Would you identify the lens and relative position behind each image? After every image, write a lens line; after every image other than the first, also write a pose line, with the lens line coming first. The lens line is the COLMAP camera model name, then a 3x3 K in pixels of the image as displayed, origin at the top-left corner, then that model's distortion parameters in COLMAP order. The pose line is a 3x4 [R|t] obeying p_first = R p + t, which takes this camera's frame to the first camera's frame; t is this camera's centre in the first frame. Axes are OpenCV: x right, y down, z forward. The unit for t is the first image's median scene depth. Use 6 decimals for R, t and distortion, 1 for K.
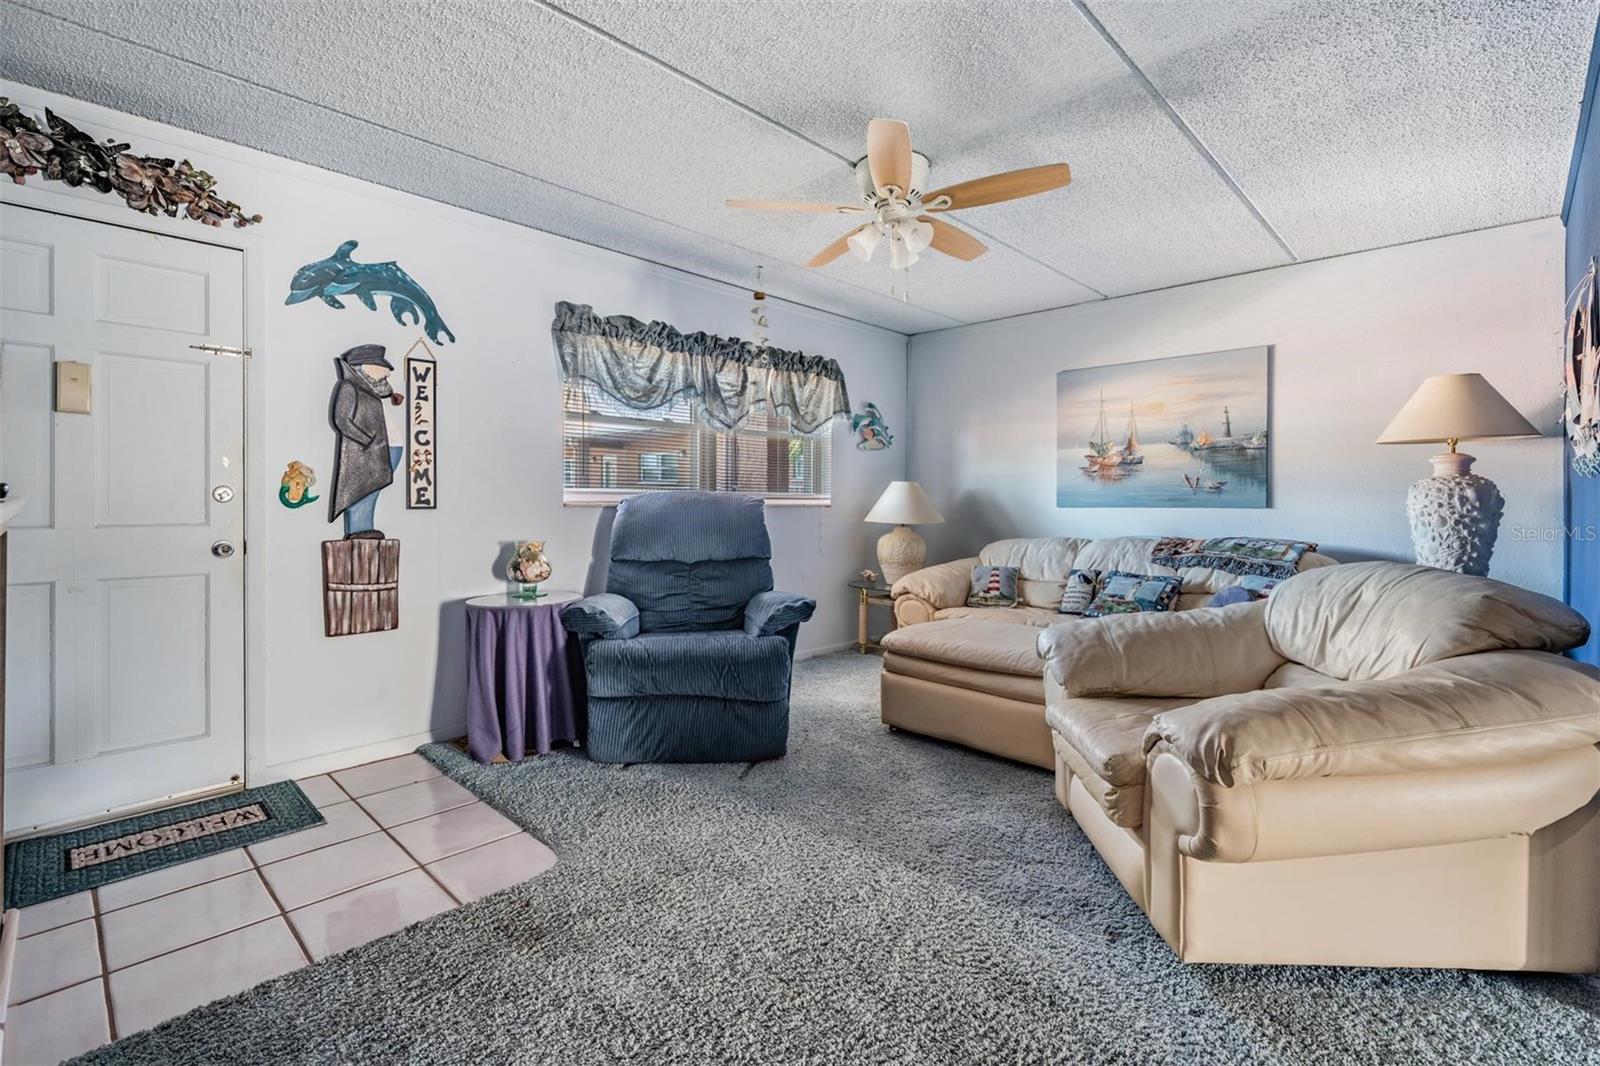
lens RADIAL K [[738.8, 0, 807.6], [0, 738.8, 505.1], [0, 0, 1]] dist [0.002918, -0.000038]
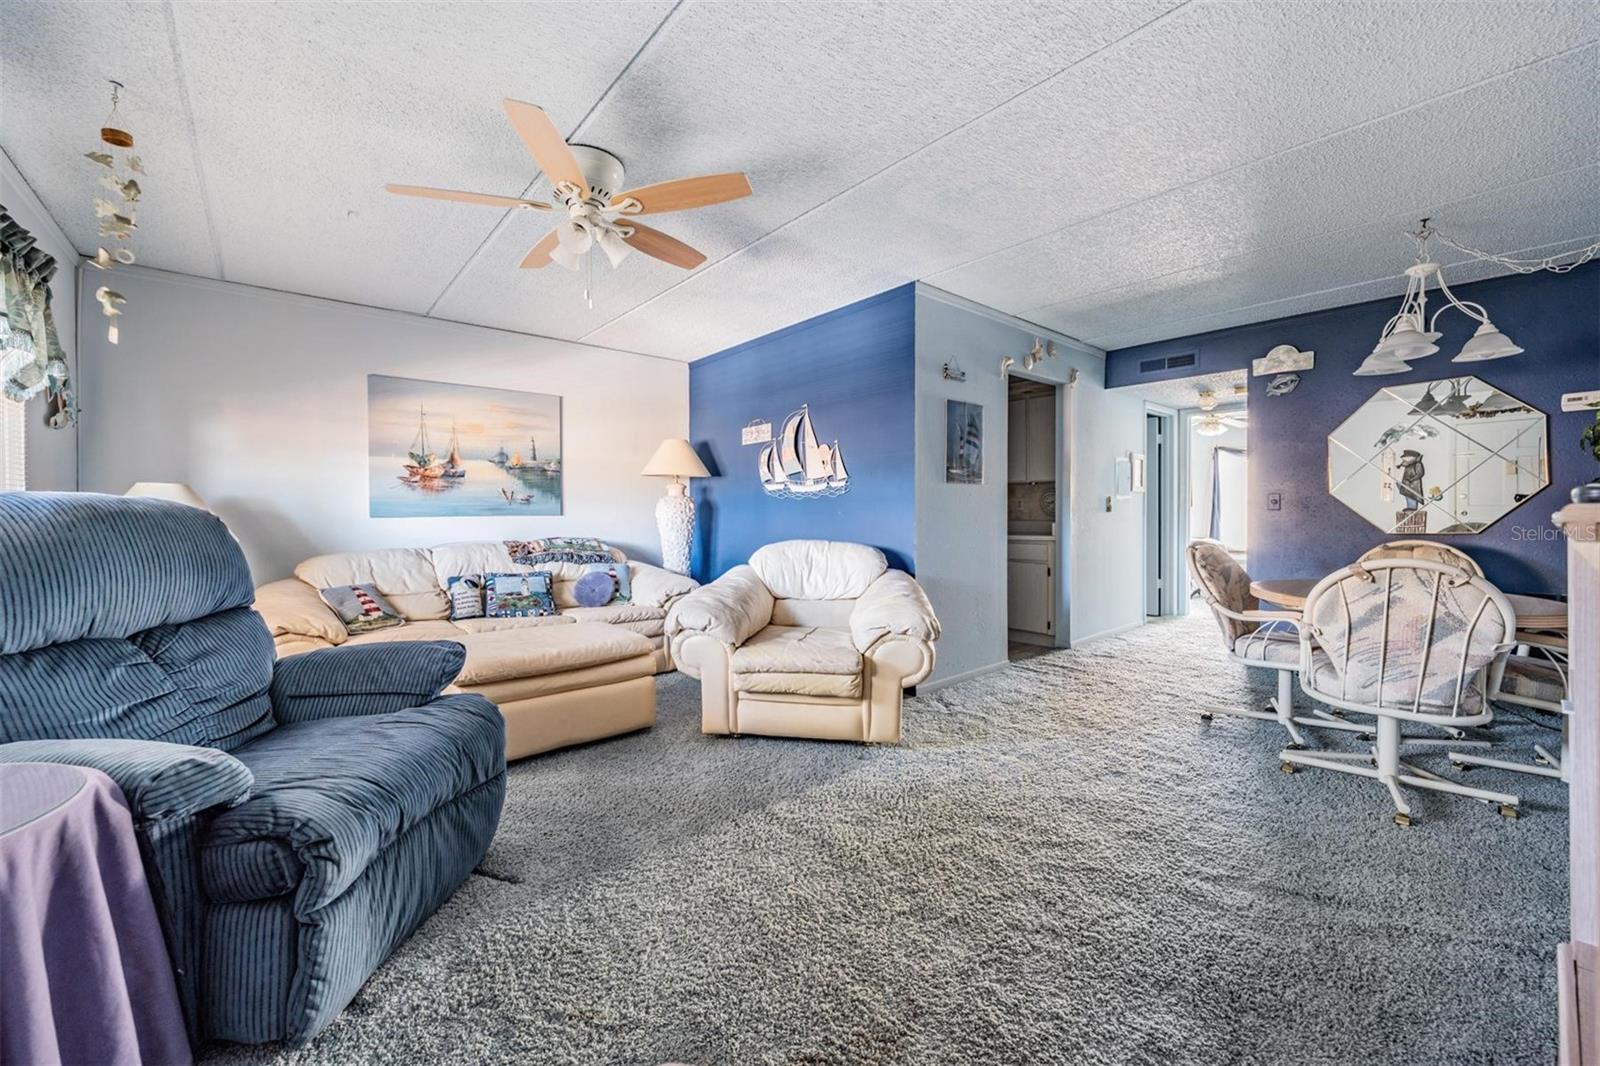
lens RADIAL K [[622.3, 0, 793.1], [0, 622.3, 515.4], [0, 0, 1]] dist [0.001211, -0.000005]
pose [[0.105445, -0.009606, 0.994379, -0.594609], [0.008874, 0.999923, 0.008719, -0.003119], [-0.994385, 0.007905, 0.105523, 0.568527]]
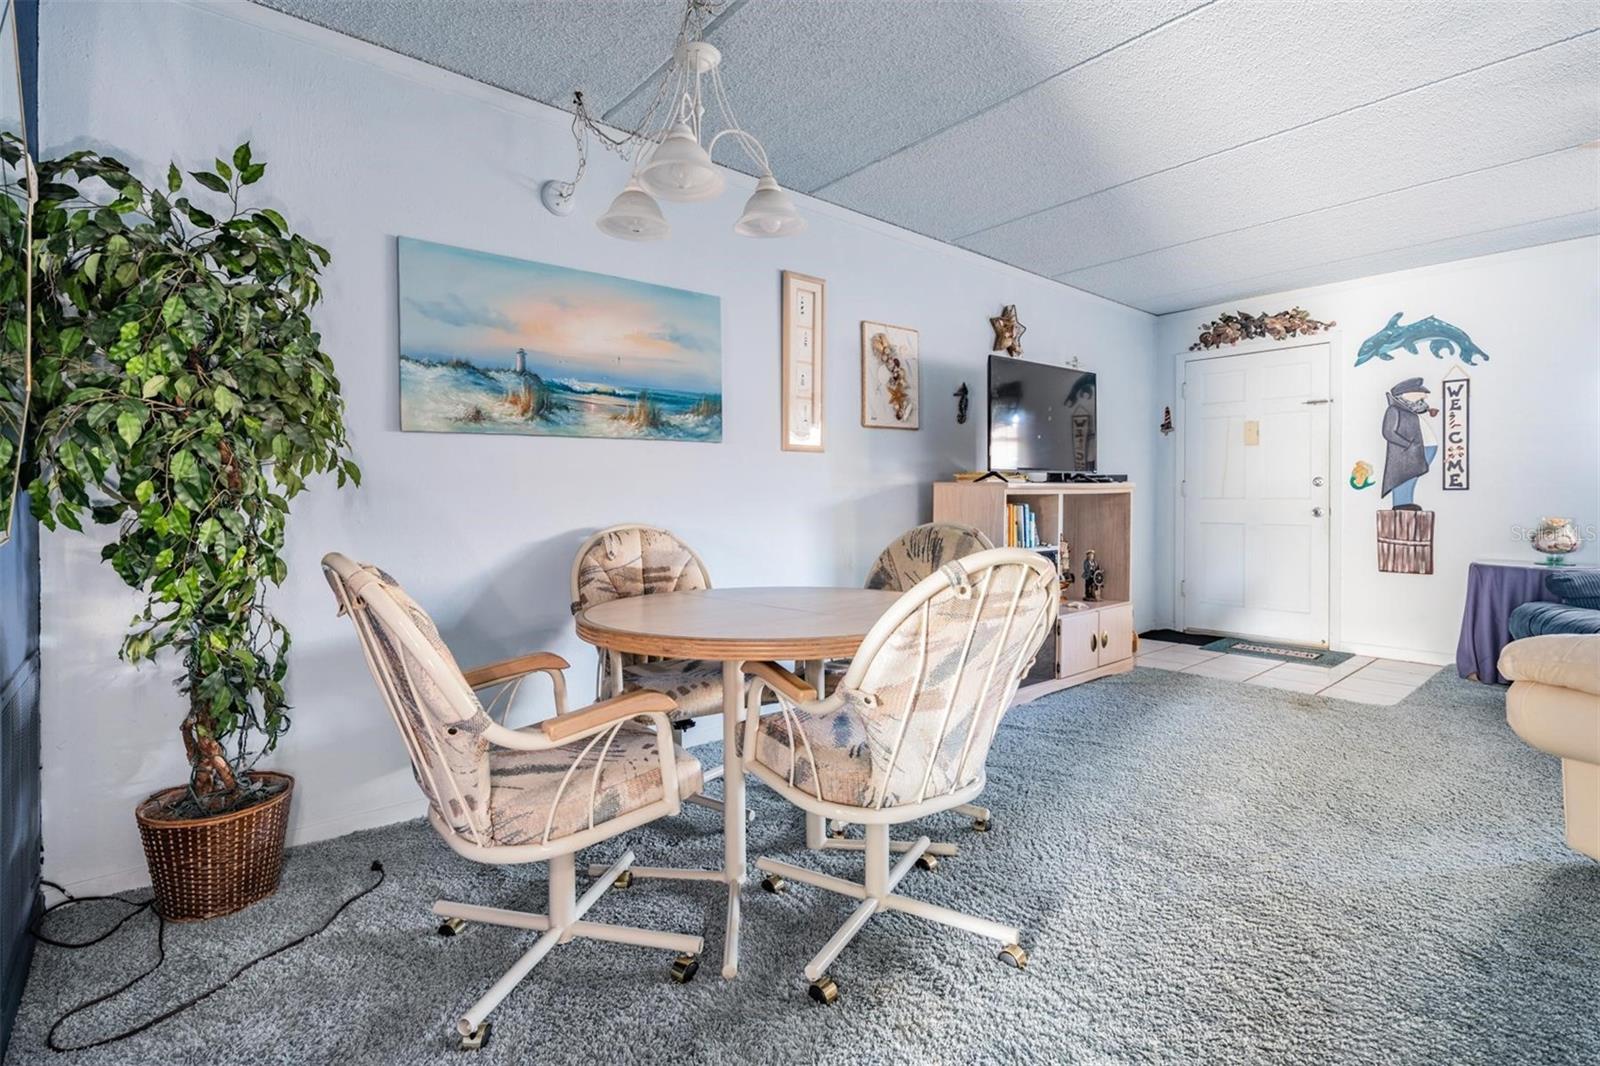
lens RADIAL K [[738.8, 0, 769.7], [0, 738.8, 495.6], [0, 0, 1]] dist [0.002918, -0.000038]
pose [[-0.125223, -0.005822, -0.992111, 0.983479], [-0.004905, 0.999974, -0.005249, 0.028813], [0.992116, 0.004209, -0.125249, -0.079961]]
